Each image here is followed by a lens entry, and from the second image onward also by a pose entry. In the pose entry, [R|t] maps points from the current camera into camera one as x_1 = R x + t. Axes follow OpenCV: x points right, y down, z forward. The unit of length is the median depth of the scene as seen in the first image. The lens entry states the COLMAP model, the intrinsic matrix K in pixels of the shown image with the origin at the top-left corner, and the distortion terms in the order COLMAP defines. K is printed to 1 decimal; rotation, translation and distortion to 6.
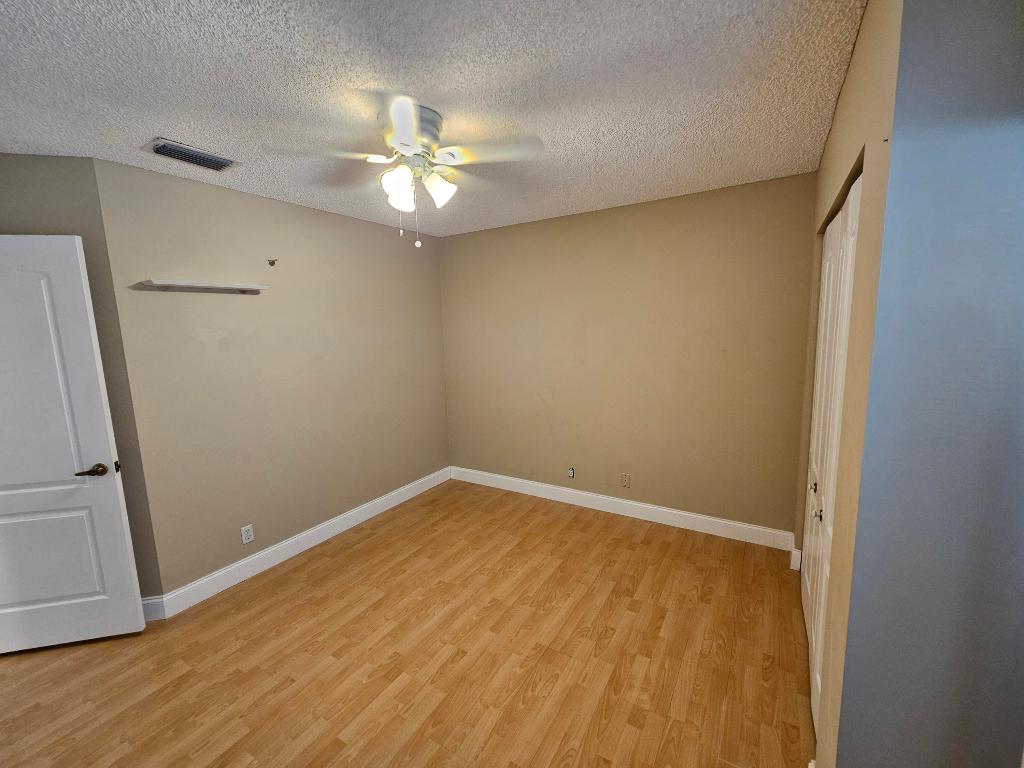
lens RADIAL K [[422.5, 0, 506.7], [0, 422.5, 382.3], [0, 0, 1]] dist [0.000848, 0.000185]
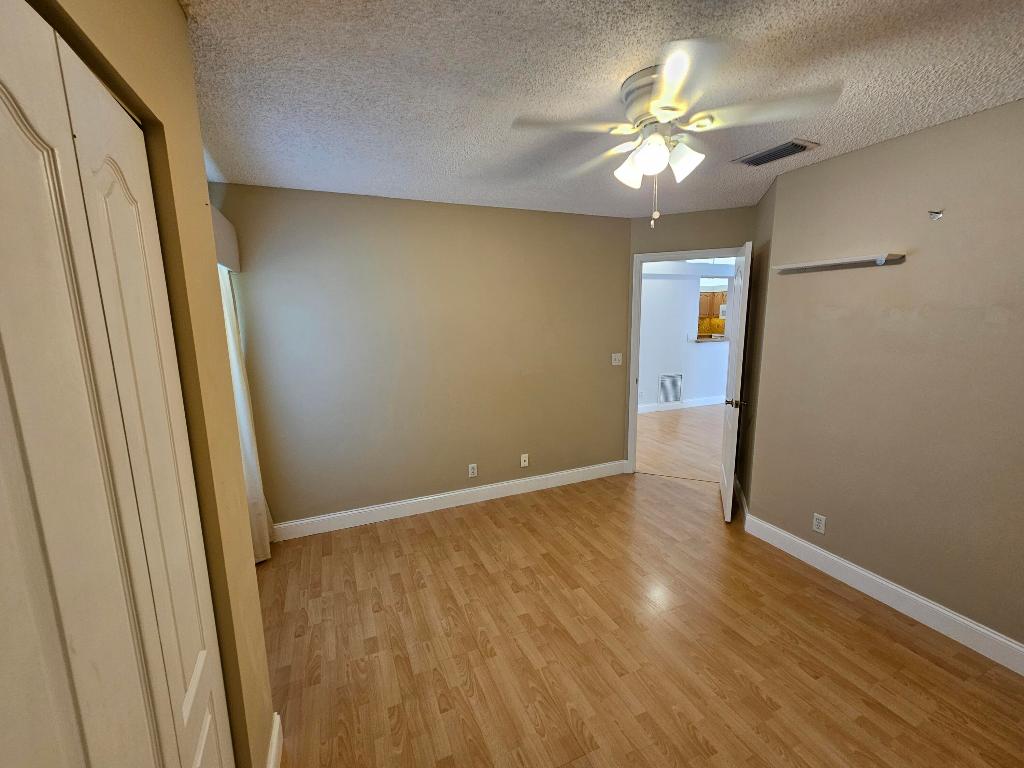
lens RADIAL K [[422.5, 0, 506.7], [0, 422.5, 382.3], [0, 0, 1]] dist [0.000848, 0.000185]
pose [[-0.572414, 0.171733, -0.801779, 0.657827], [-0.080203, 0.961406, 0.263183, -0.185873], [0.816033, 0.214955, -0.536549, 1.141236]]
